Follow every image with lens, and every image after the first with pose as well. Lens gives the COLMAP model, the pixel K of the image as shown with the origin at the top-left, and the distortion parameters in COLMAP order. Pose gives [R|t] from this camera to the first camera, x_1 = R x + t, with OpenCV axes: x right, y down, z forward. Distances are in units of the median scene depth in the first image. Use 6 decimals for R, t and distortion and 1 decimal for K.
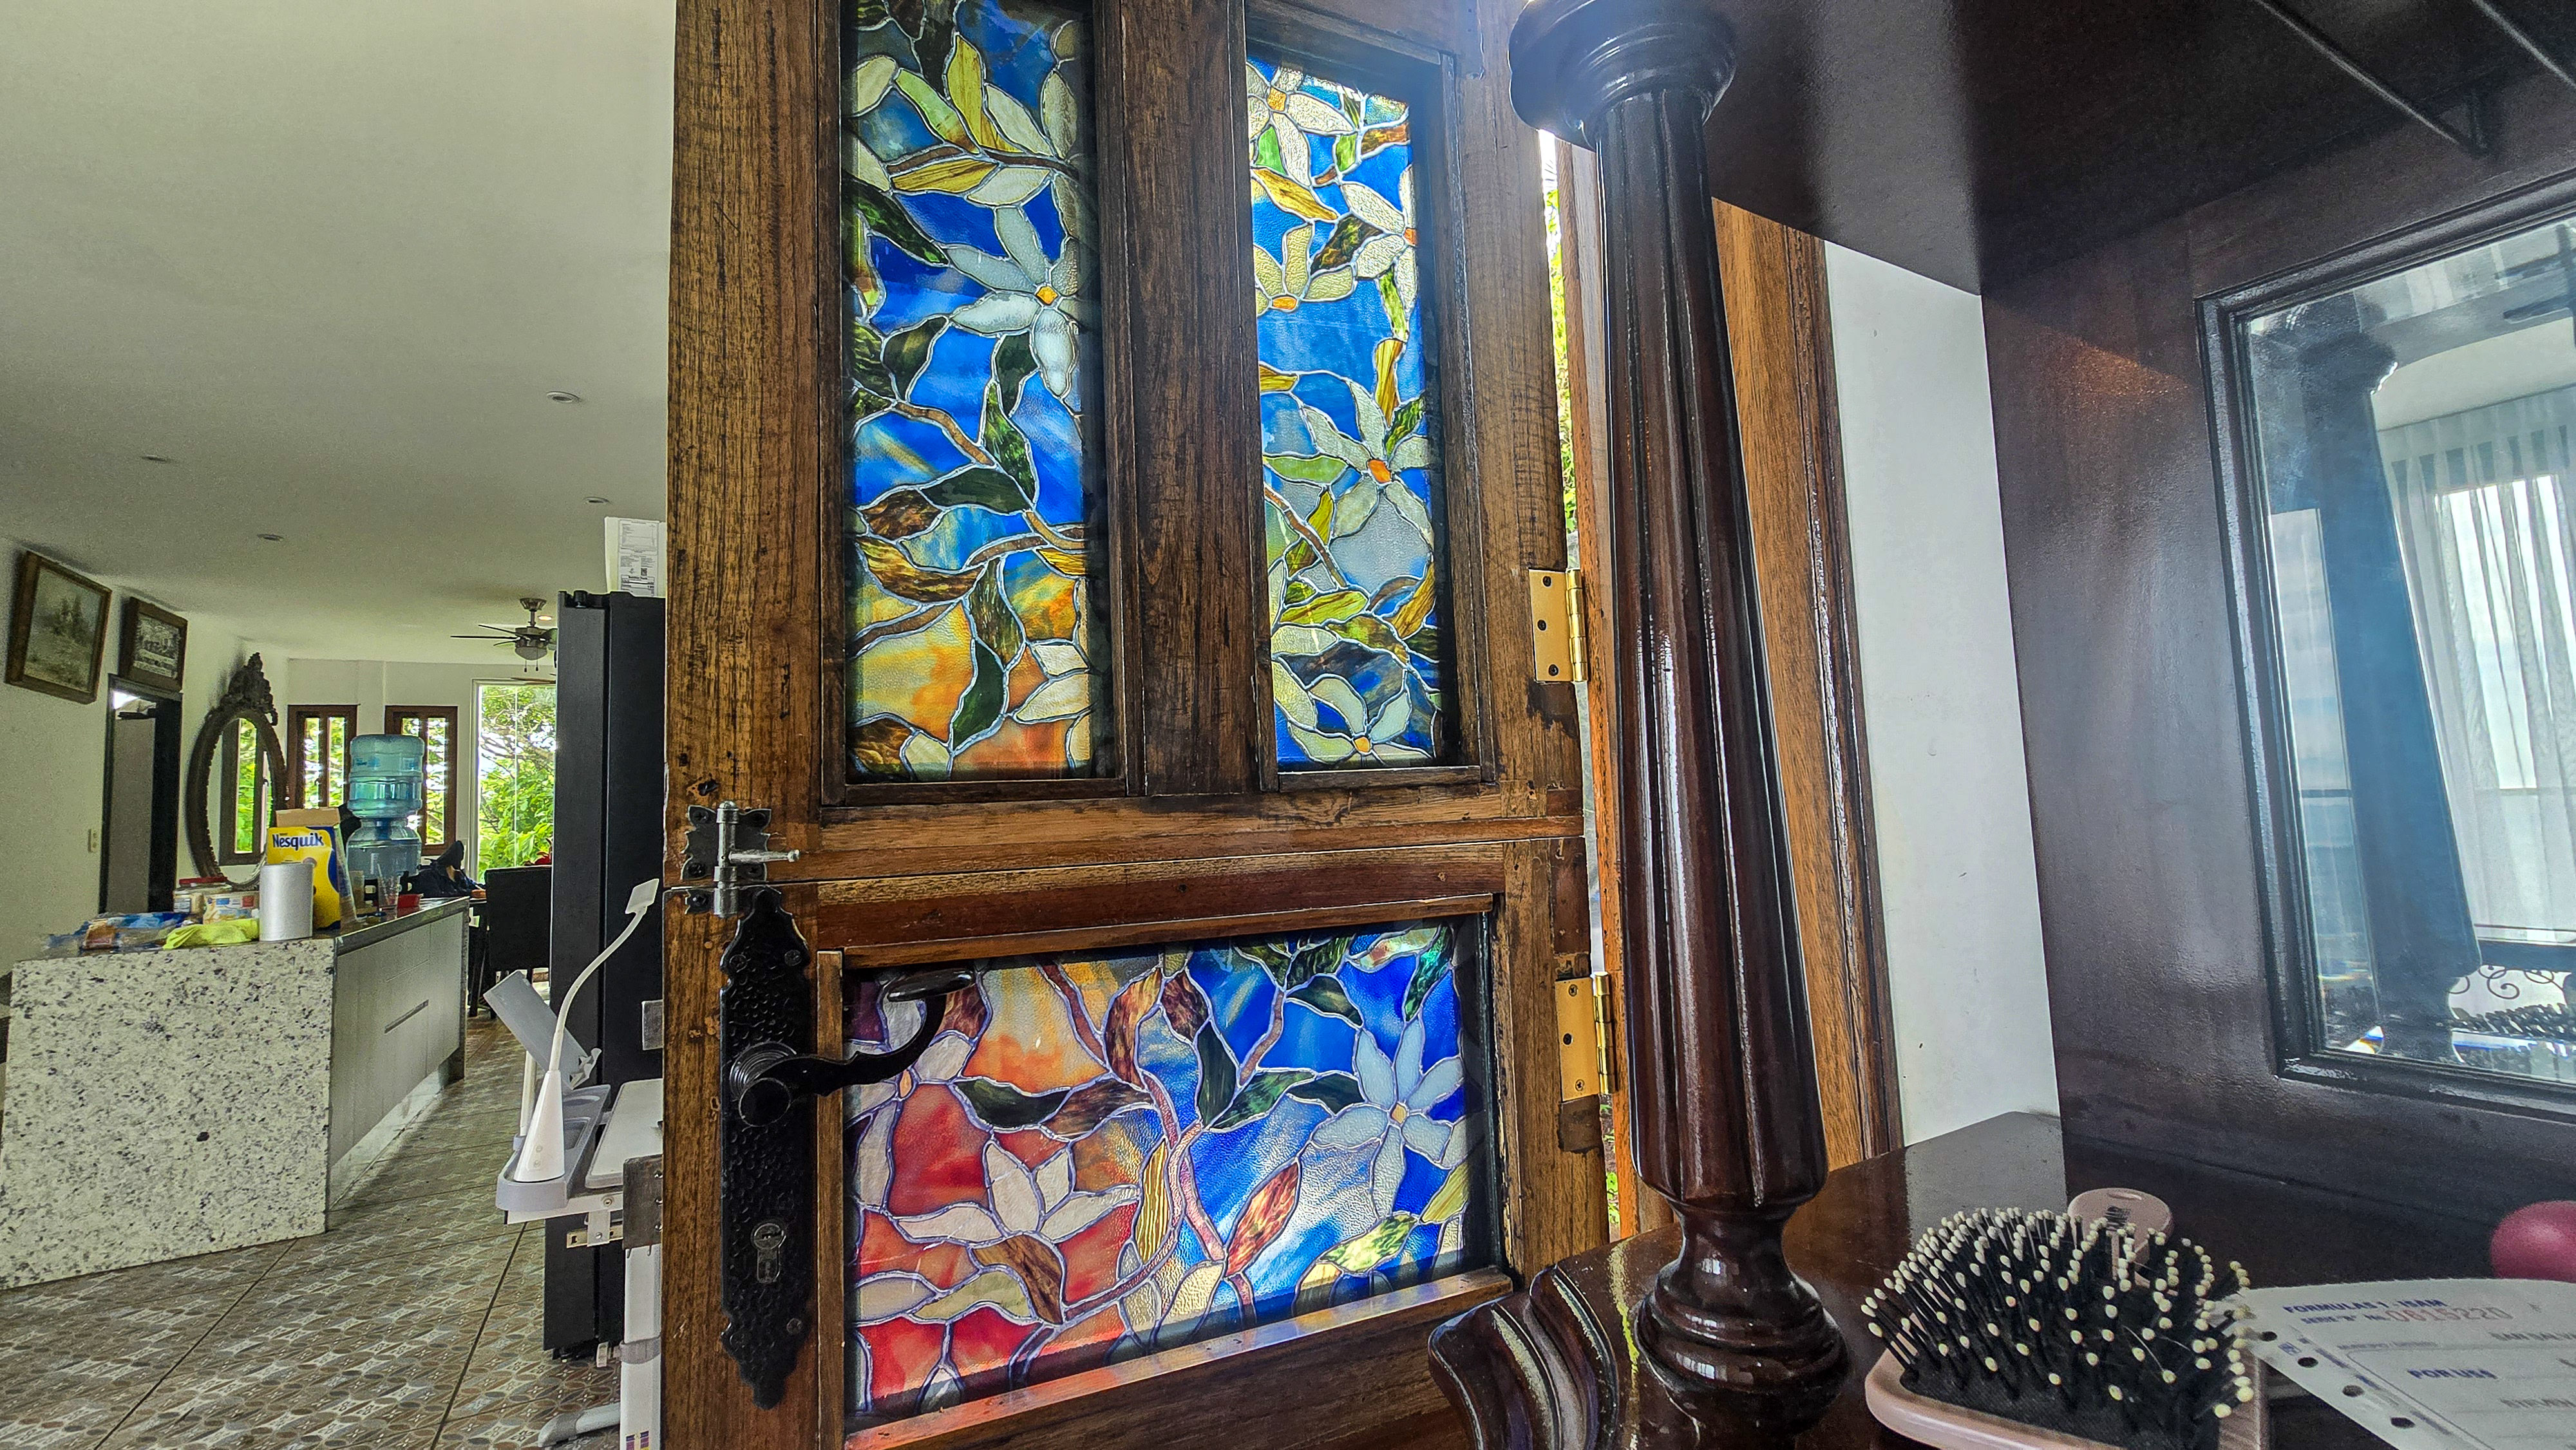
lens RADIAL K [[1052.6, 0, 1285.1], [0, 1052.6, 718.8], [0, 0, 1]] dist [-0.003015, -0.000066]
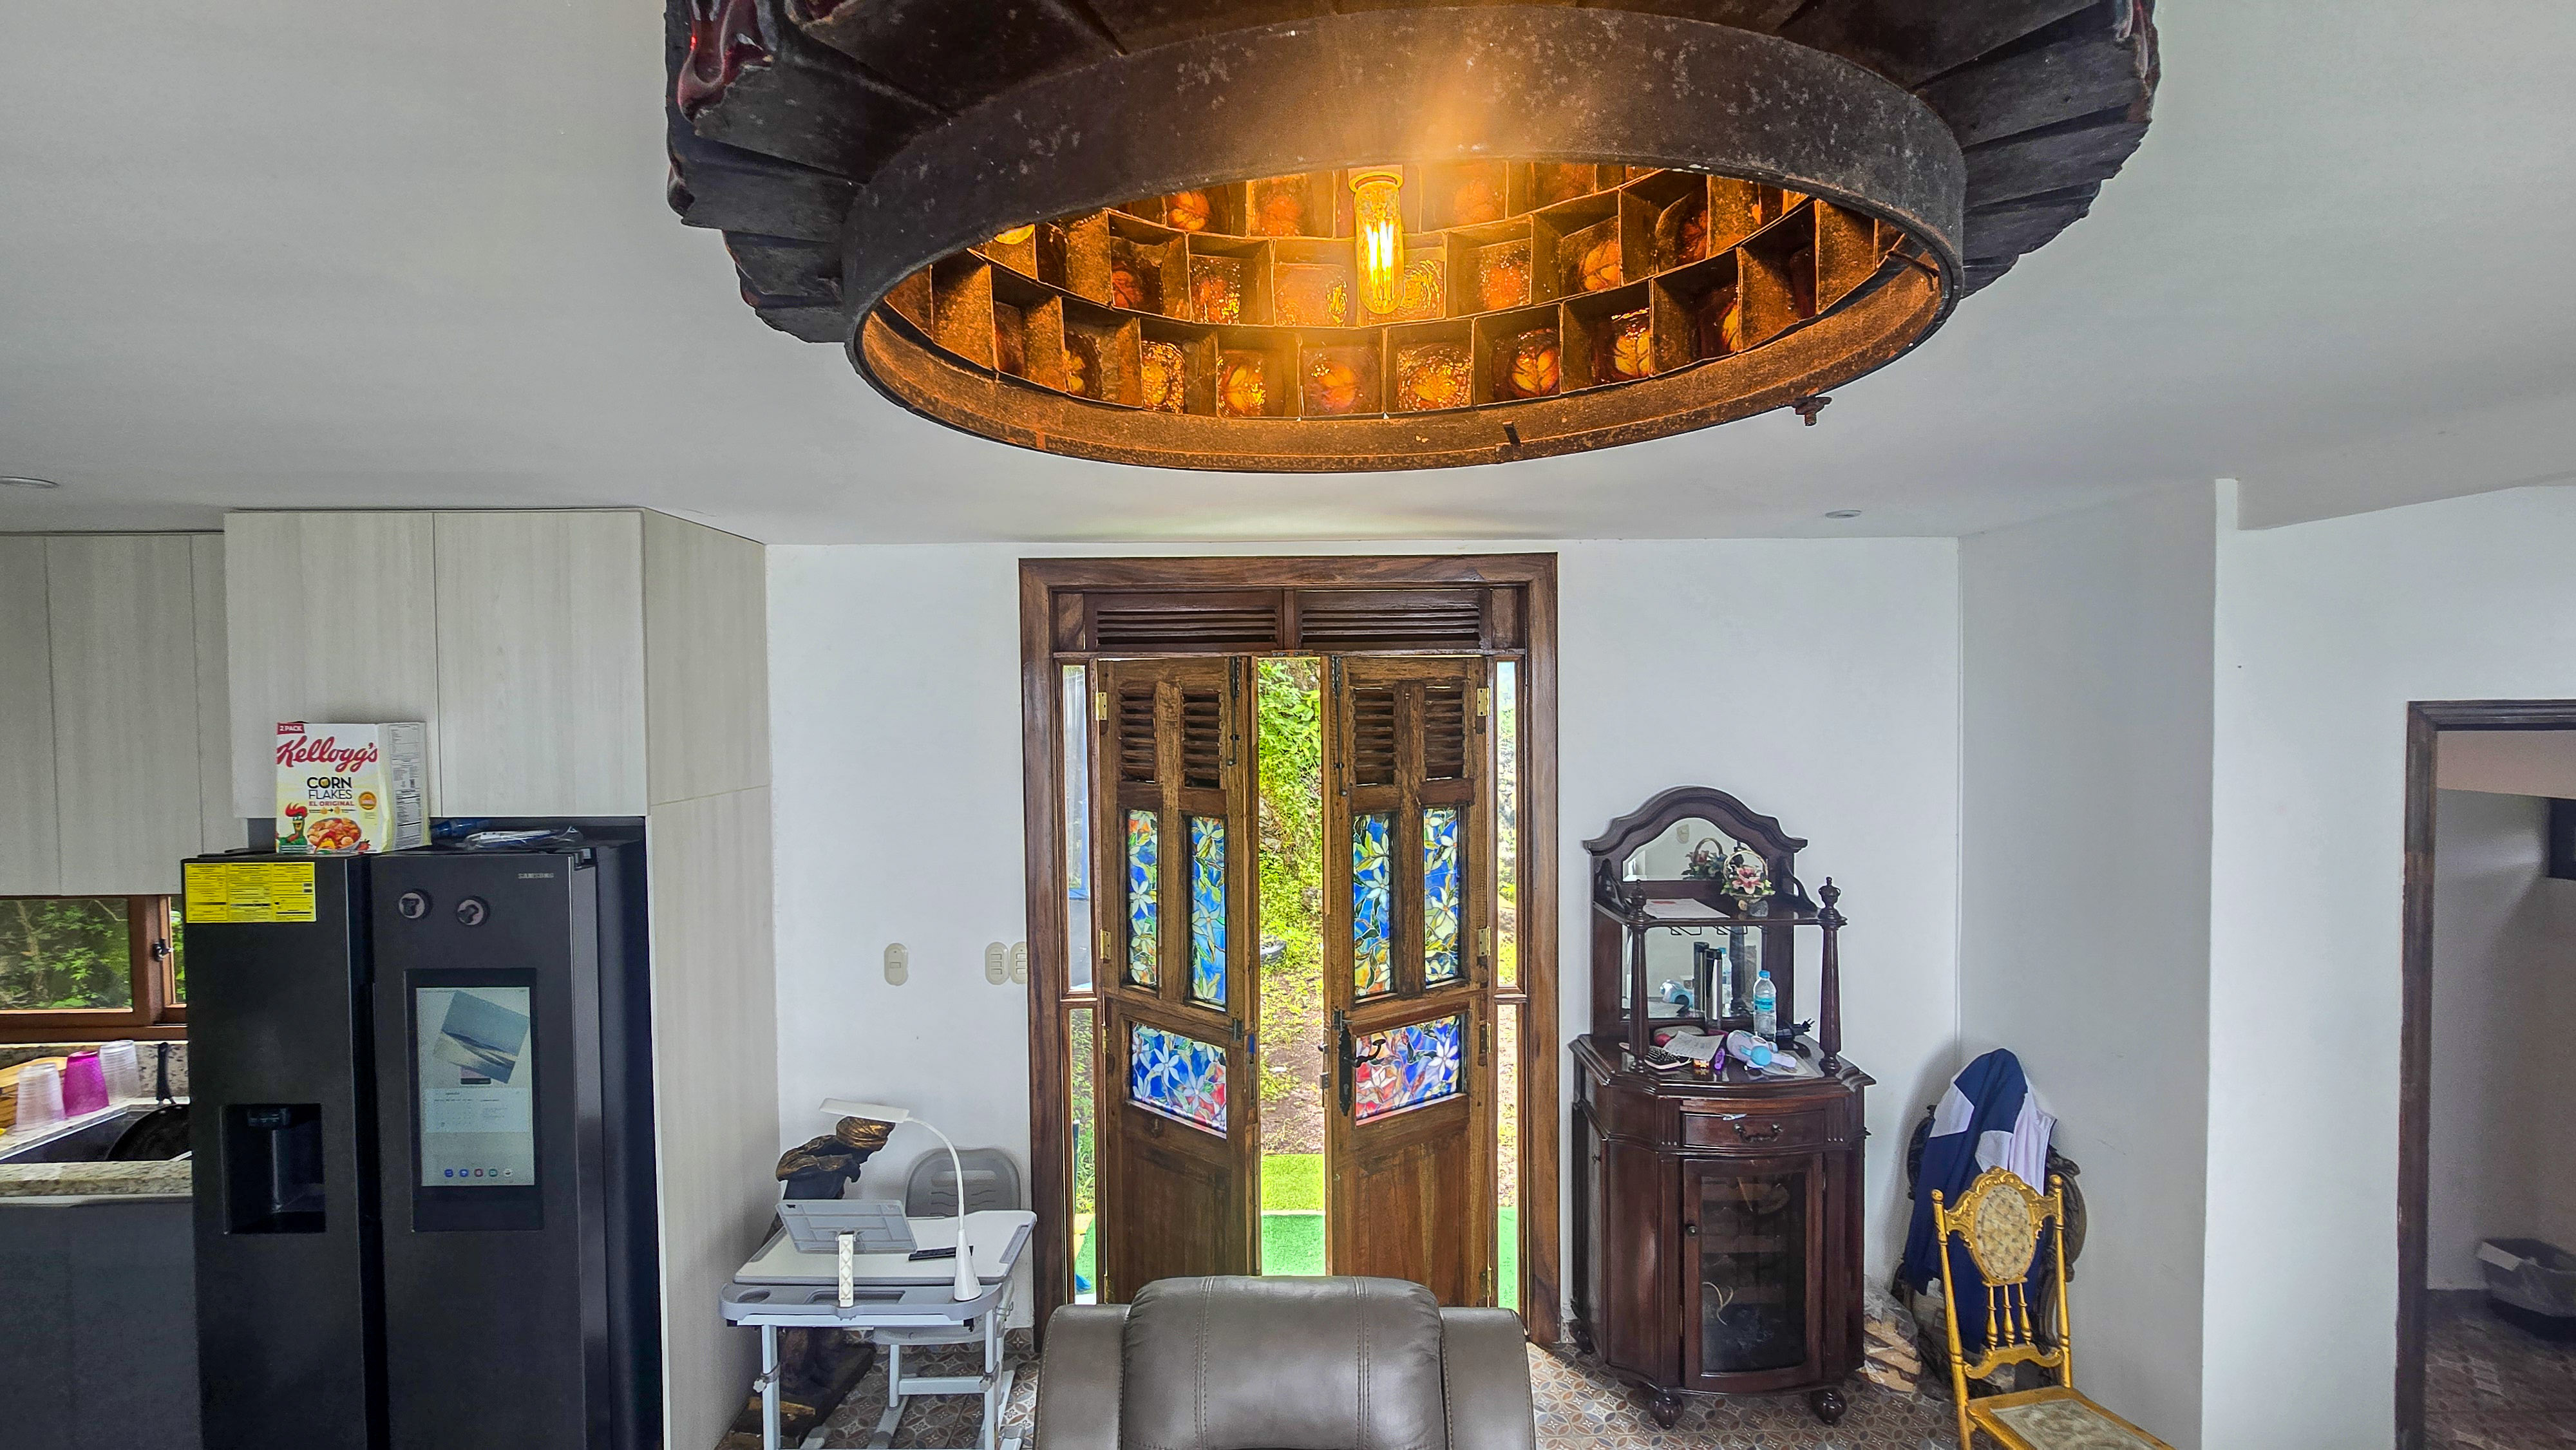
lens RADIAL K [[1052.6, 0, 1285.1], [0, 1052.6, 718.8], [0, 0, 1]] dist [-0.003015, -0.000066]
pose [[0.989680, 0.027605, 0.140608, -1.310150], [-0.042116, 0.993965, 0.101292, -1.576199], [-0.136963, -0.106168, 0.984870, -3.346723]]
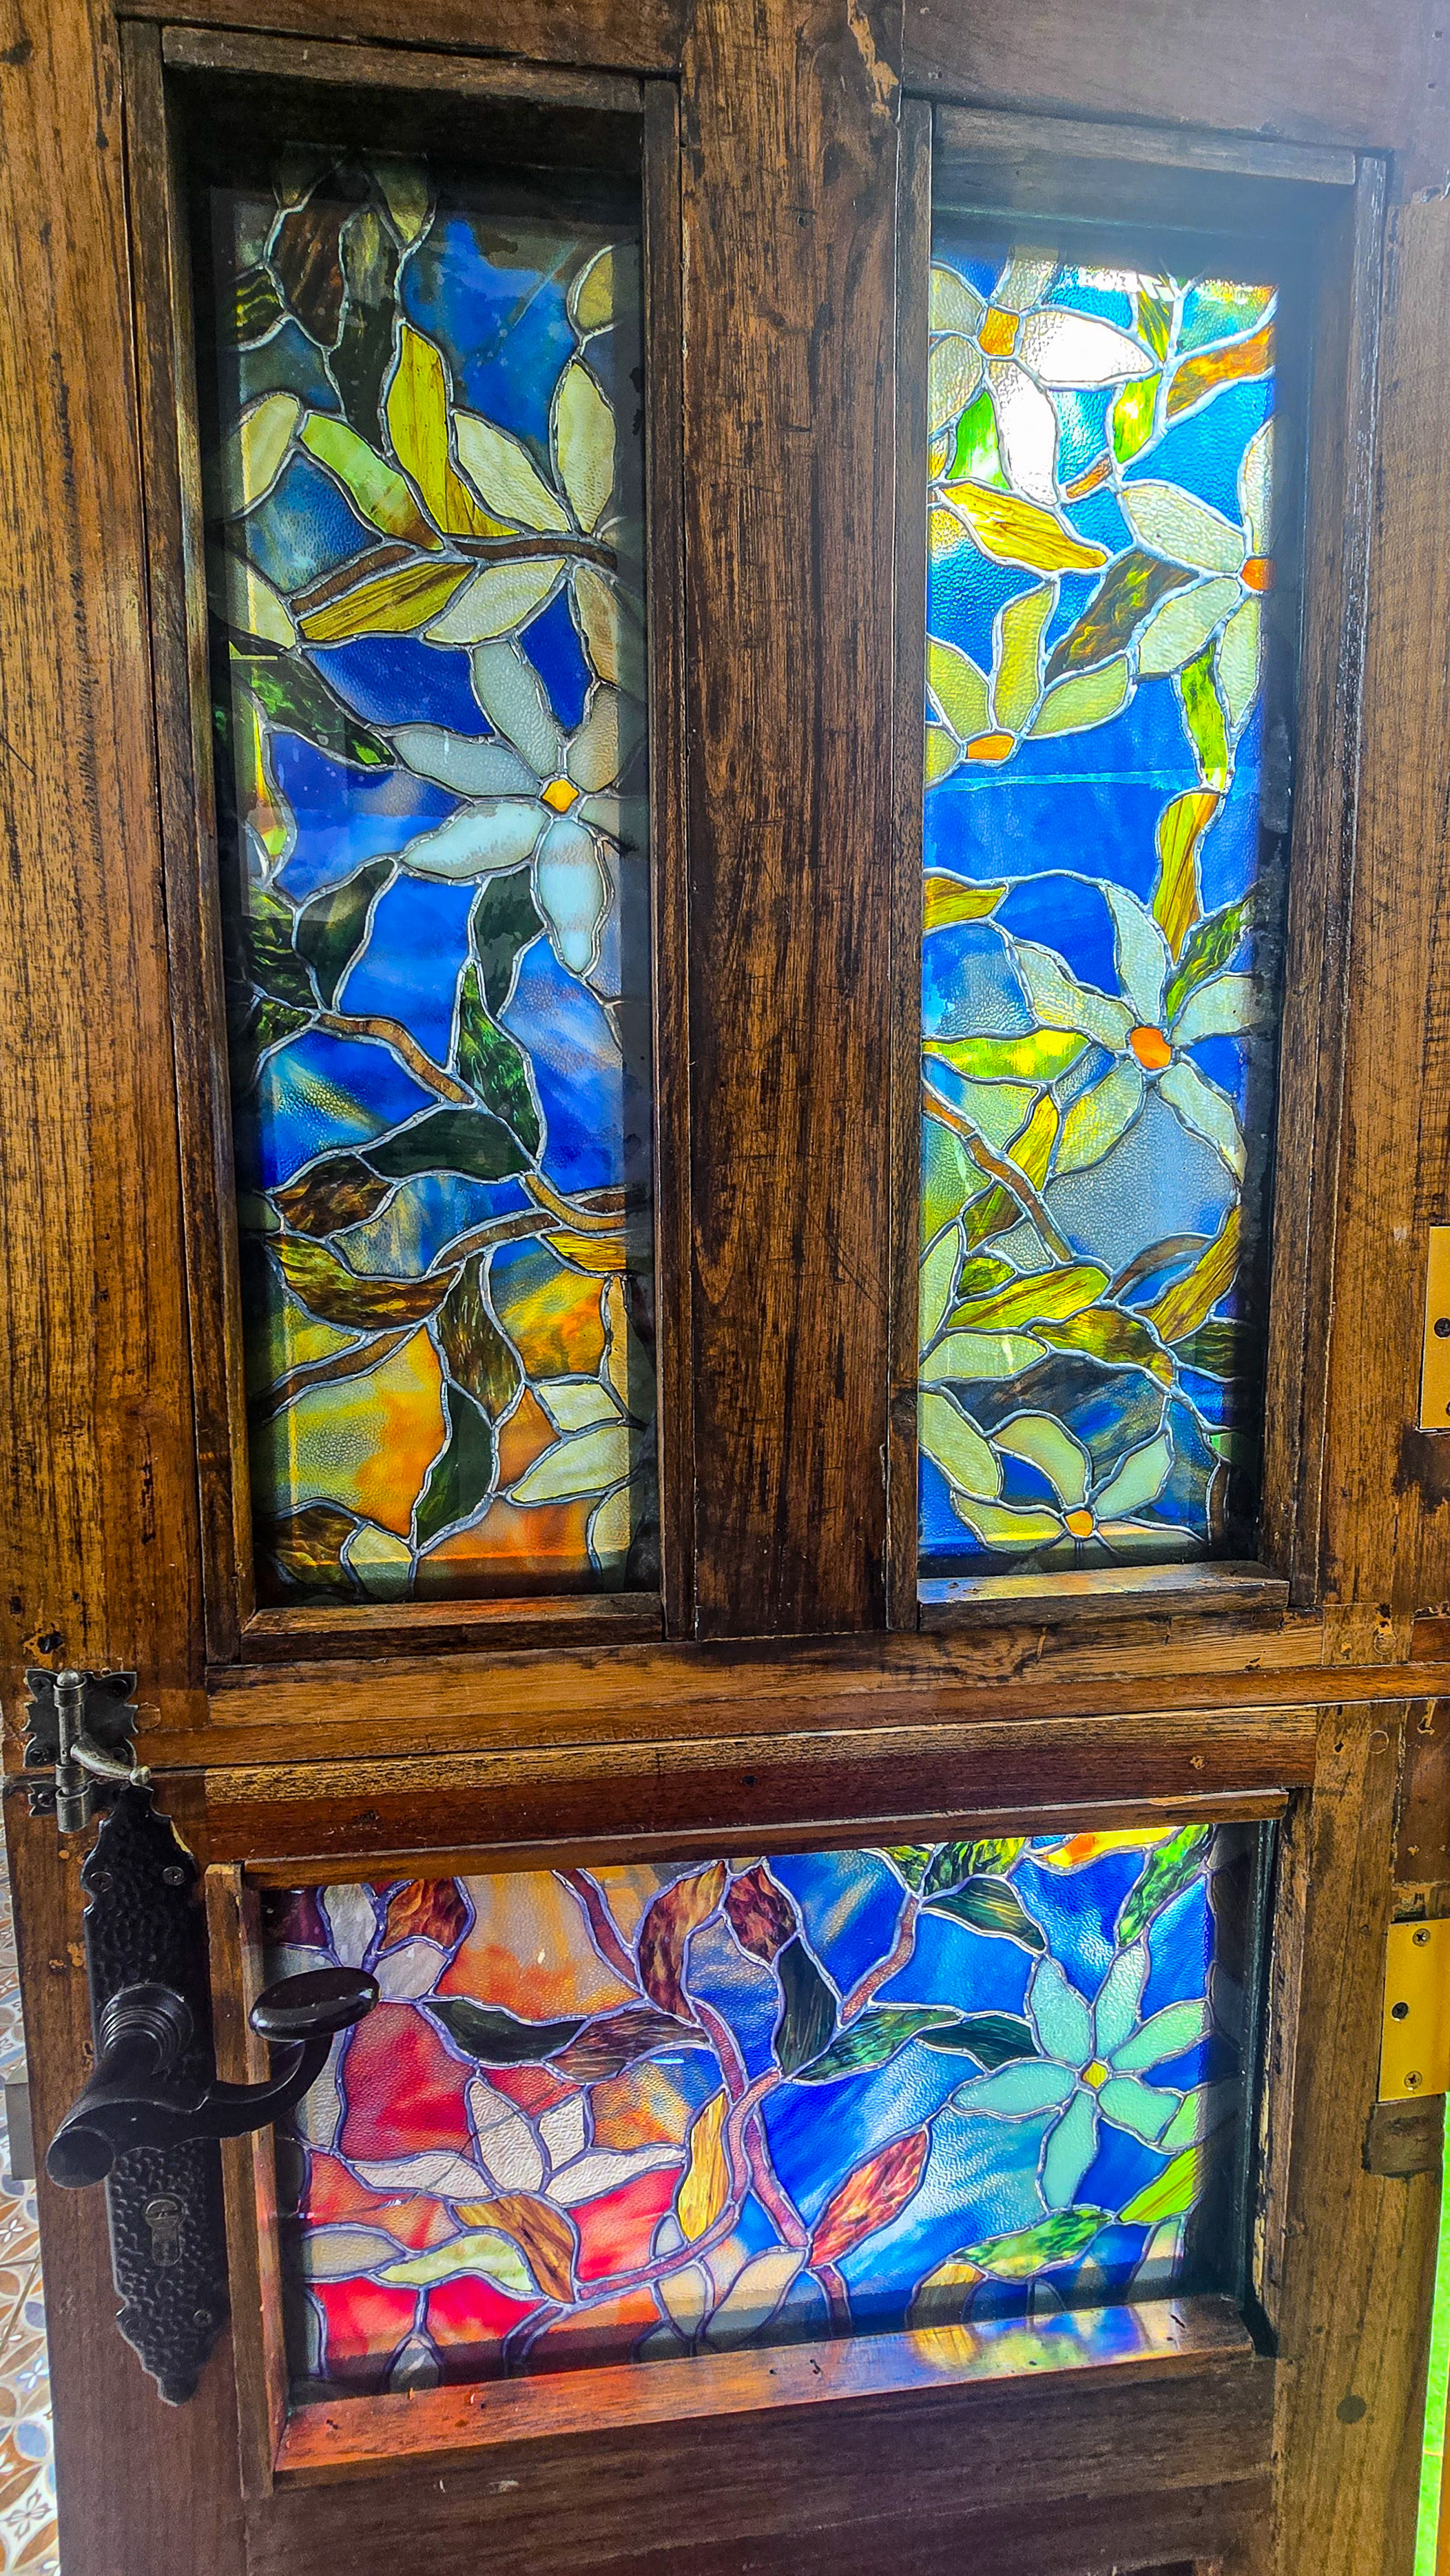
lens RADIAL K [[1146.8, 0, 718.1], [0, 1146.8, 1308.3], [0, 0, 1]] dist [-0.006722, 0.002681]
pose [[0.950604, 0.068004, -0.302866, 0.074259], [-0.008691, 0.981155, 0.193024, -0.247789], [0.310285, -0.180857, 0.933281, 0.378012]]
